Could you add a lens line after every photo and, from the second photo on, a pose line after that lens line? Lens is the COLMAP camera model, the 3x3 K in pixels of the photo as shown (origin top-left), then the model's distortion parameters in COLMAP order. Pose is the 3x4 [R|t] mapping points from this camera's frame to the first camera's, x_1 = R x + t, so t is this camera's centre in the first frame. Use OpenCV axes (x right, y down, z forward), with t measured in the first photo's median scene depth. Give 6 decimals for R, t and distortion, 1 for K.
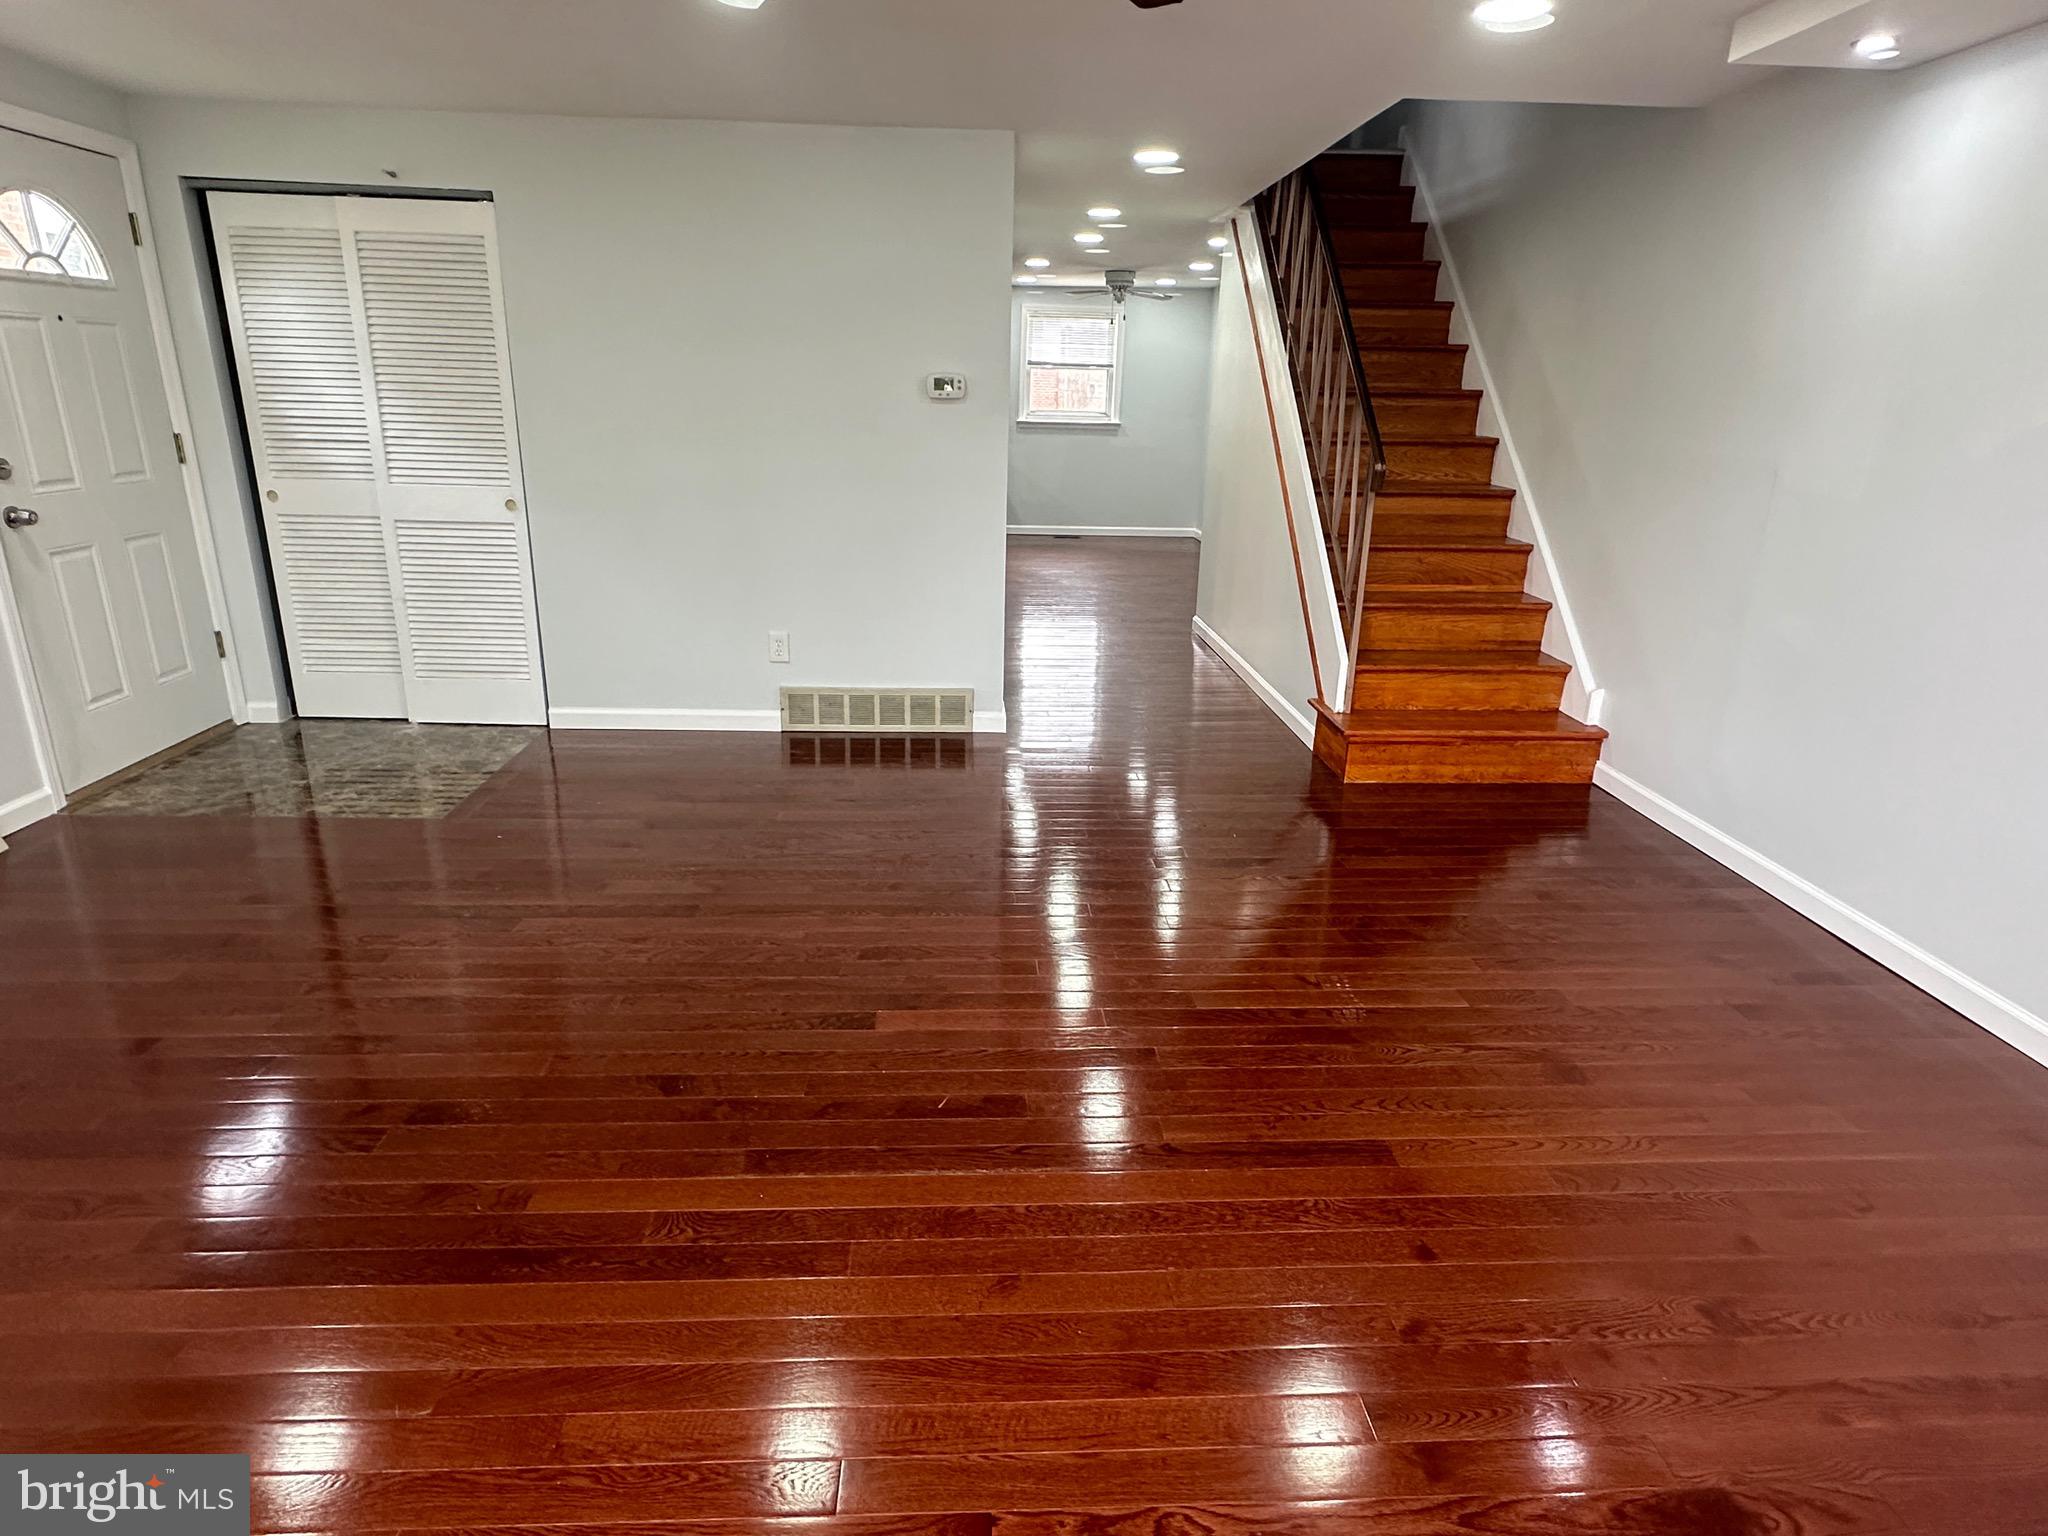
lens RADIAL K [[1141.6, 0, 1017.1], [0, 1141.6, 767.0], [0, 0, 1]] dist [-0.004222, 0.000145]
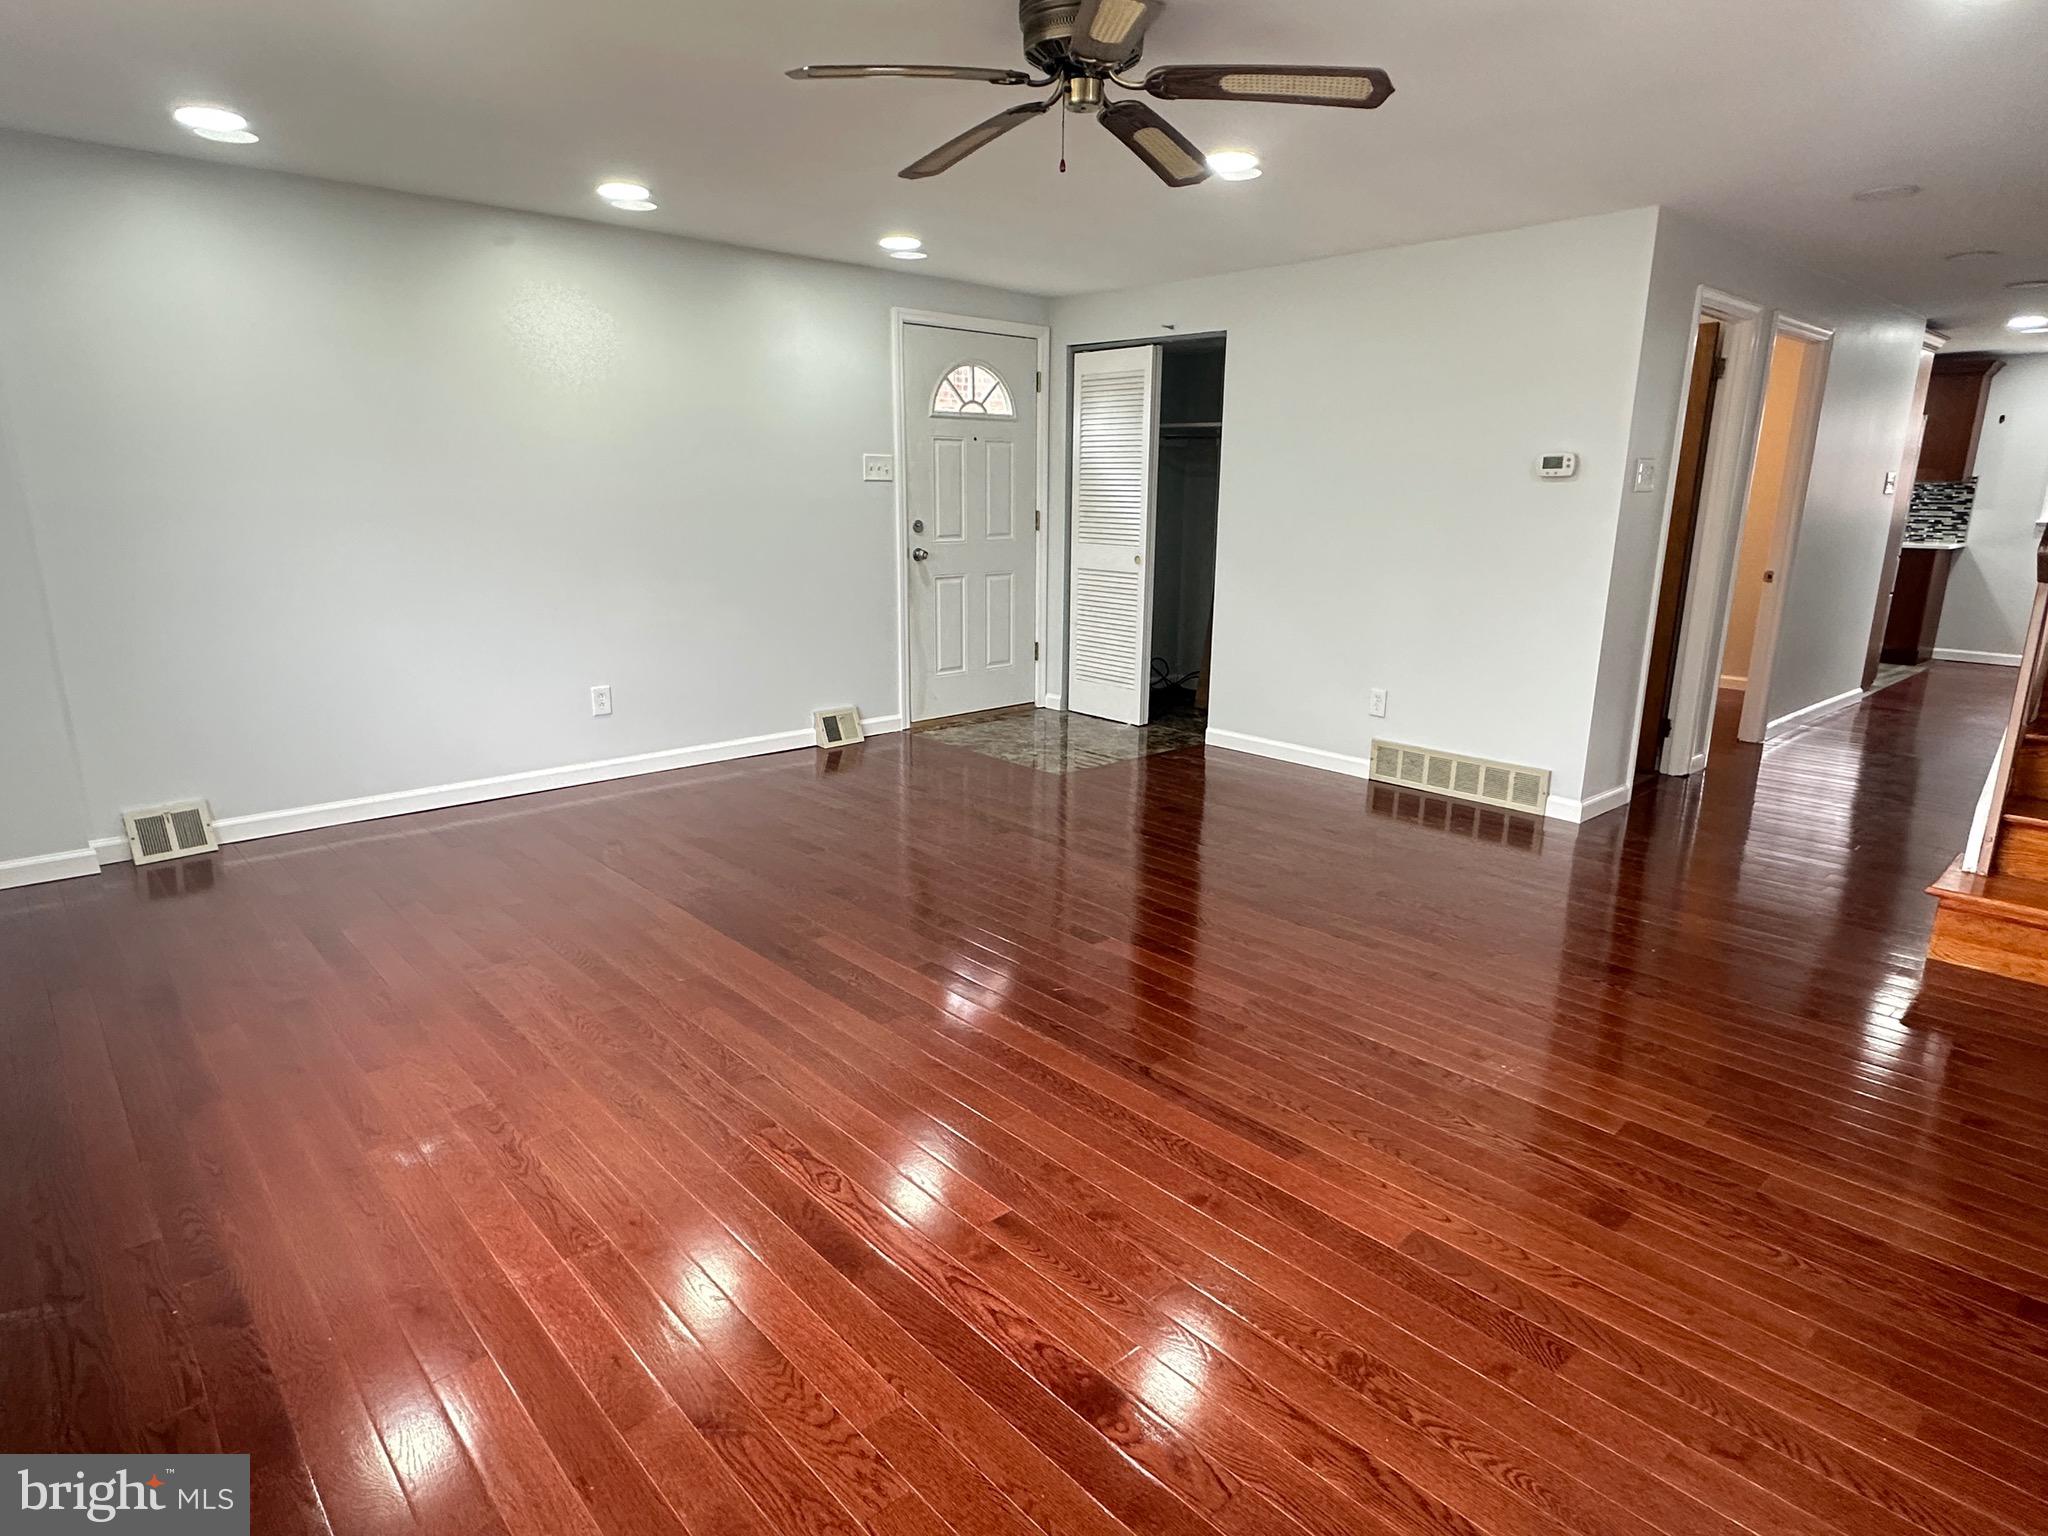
lens RADIAL K [[1141.6, 0, 1017.1], [0, 1141.6, 767.0], [0, 0, 1]] dist [-0.004222, 0.000145]
pose [[0.632486, 0.167003, -0.756354, 0.446344], [-0.236018, 0.971597, 0.017163, 0.020074], [0.737737, 0.167658, 0.653938, 0.038011]]
